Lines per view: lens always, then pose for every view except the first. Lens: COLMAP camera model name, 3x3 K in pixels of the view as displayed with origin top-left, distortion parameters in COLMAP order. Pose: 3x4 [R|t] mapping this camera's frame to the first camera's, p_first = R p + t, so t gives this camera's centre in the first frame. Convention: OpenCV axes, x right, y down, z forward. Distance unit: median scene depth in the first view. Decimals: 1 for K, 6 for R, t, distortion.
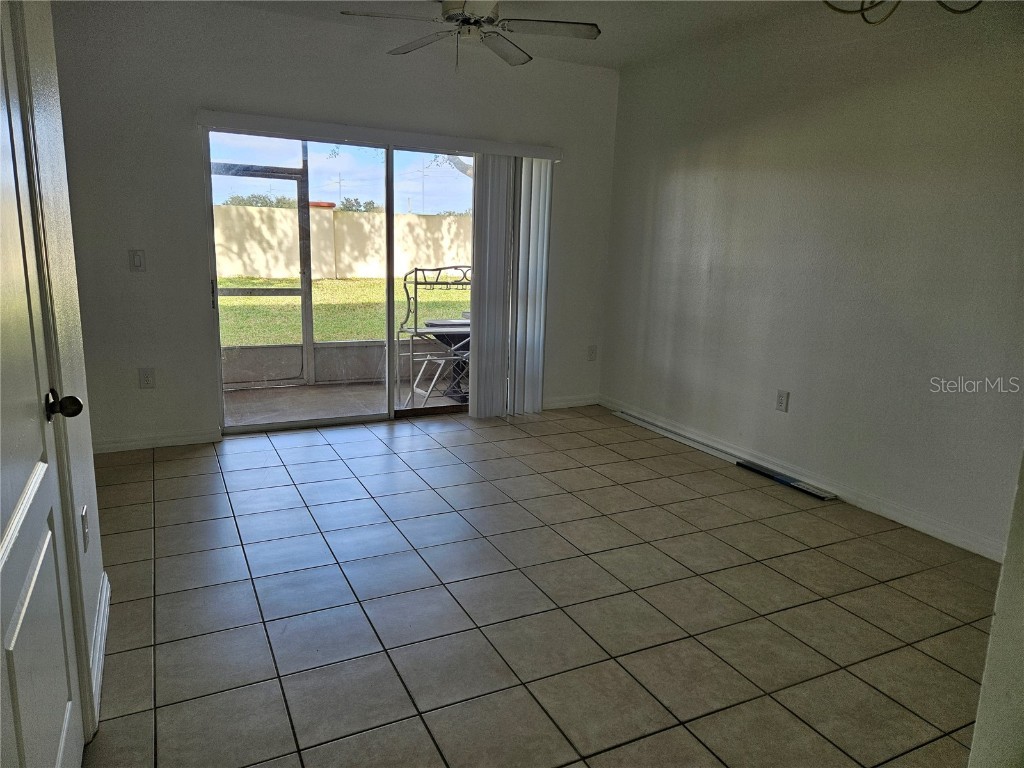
lens RADIAL K [[688.8, 0, 506.7], [0, 688.8, 378.1], [0, 0, 1]] dist [0.021571, -0.000031]
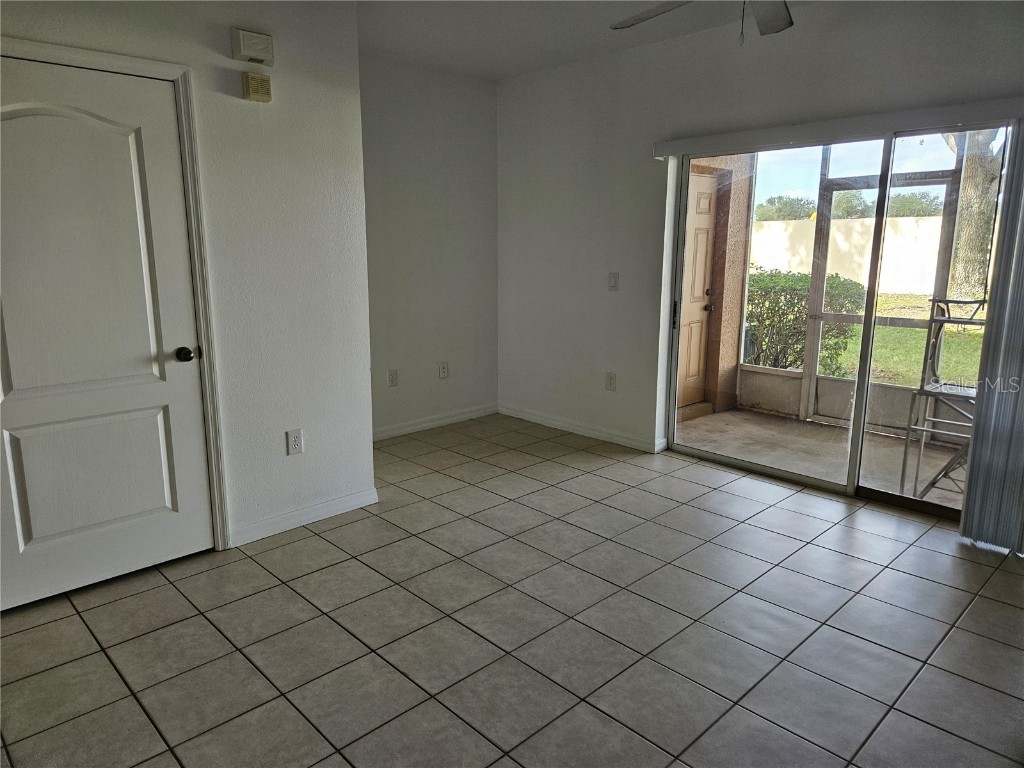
lens RADIAL K [[688.8, 0, 506.7], [0, 688.8, 378.1], [0, 0, 1]] dist [0.021571, -0.000031]
pose [[0.289028, 0.157490, -0.944277, 0.467696], [-0.183466, 0.977204, 0.106826, -0.086598], [0.939576, 0.142367, 0.311333, 0.424987]]
